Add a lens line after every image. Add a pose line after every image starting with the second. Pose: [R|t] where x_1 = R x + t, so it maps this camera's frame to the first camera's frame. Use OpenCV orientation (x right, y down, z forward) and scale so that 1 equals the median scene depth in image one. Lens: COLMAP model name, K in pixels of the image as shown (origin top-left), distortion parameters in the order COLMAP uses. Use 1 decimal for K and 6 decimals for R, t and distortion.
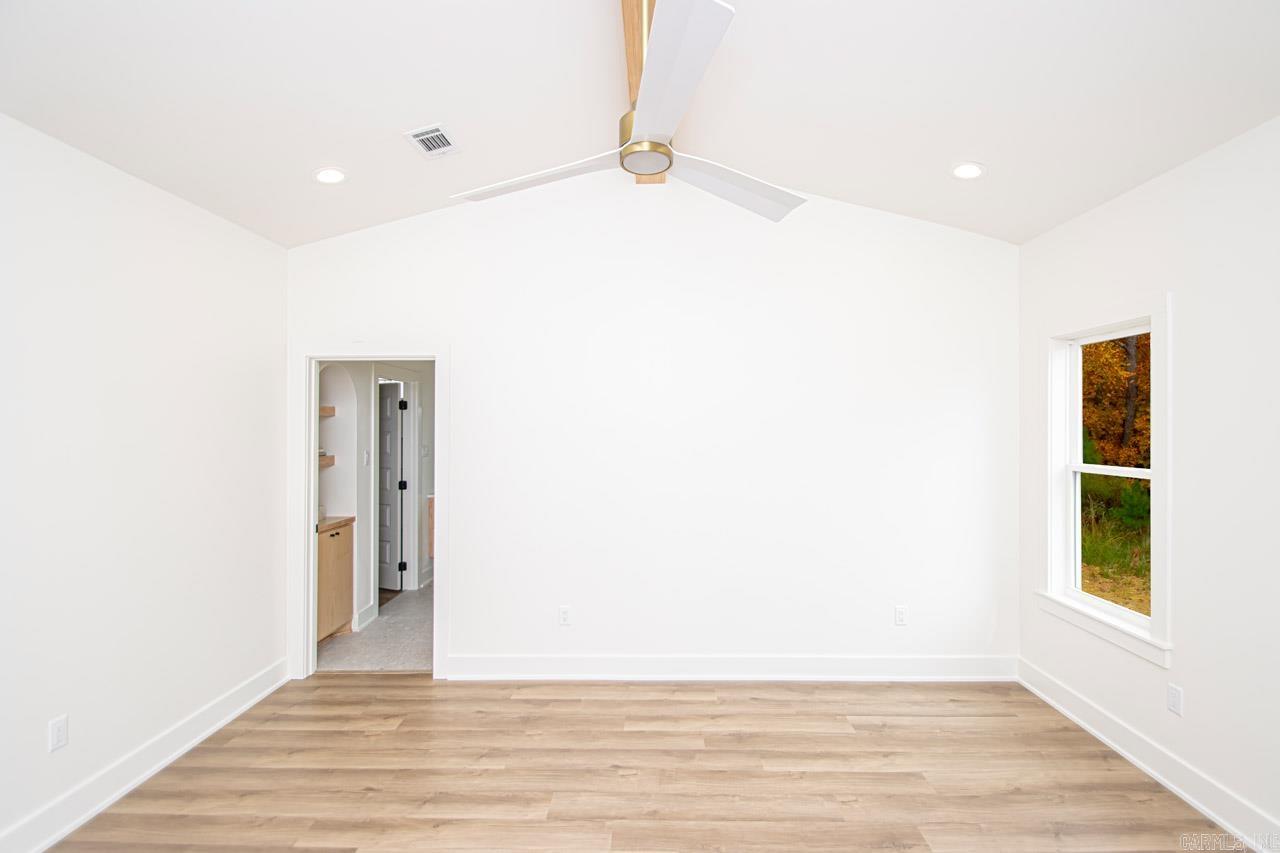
lens RADIAL K [[593.3, 0, 651.4], [0, 593.3, 427.6], [0, 0, 1]] dist [0.019051, -0.022125]
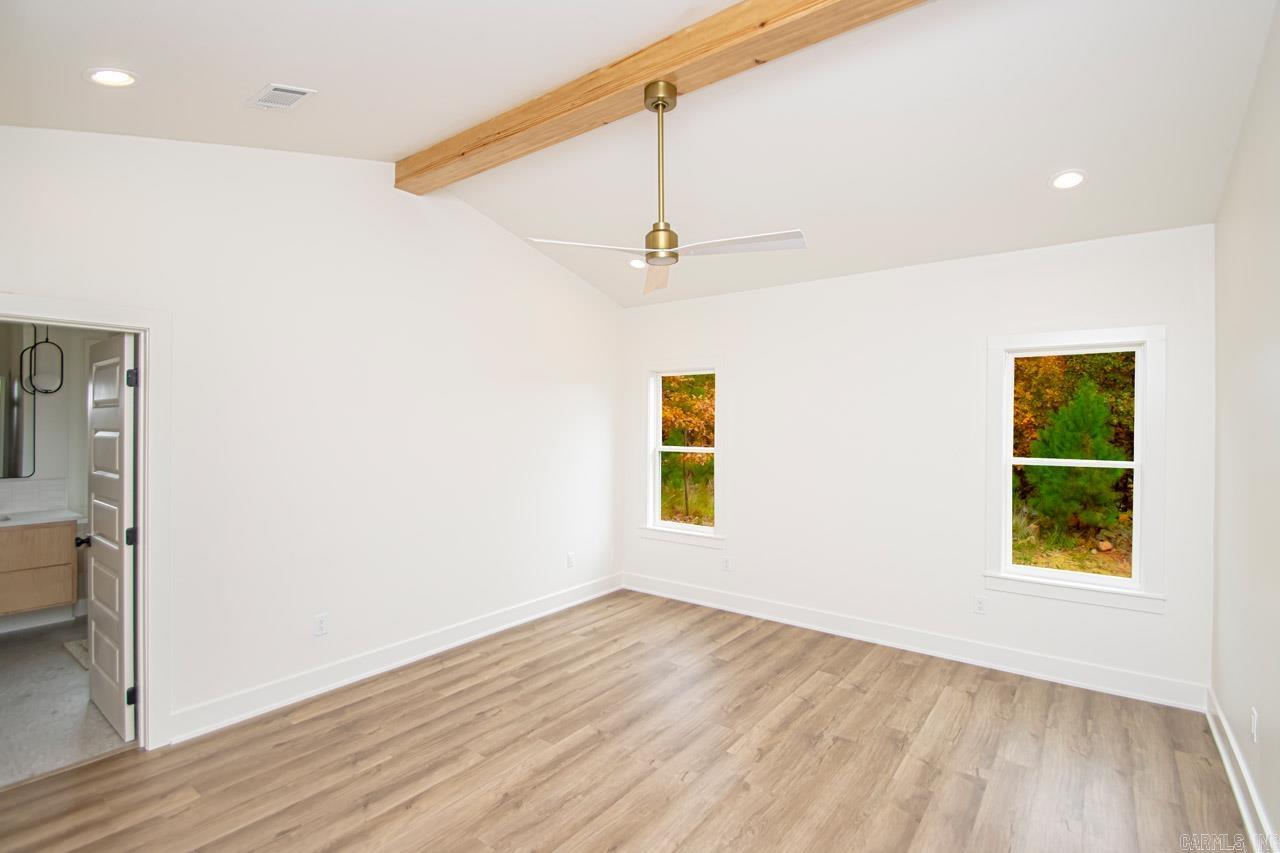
lens RADIAL K [[593.3, 0, 651.4], [0, 593.3, 427.6], [0, 0, 1]] dist [0.019051, -0.022125]
pose [[0.587289, -0.001107, 0.809377, -0.722853], [-0.000633, 0.999998, 0.001827, 0.005664], [-0.809377, -0.001585, 0.587287, 0.039095]]
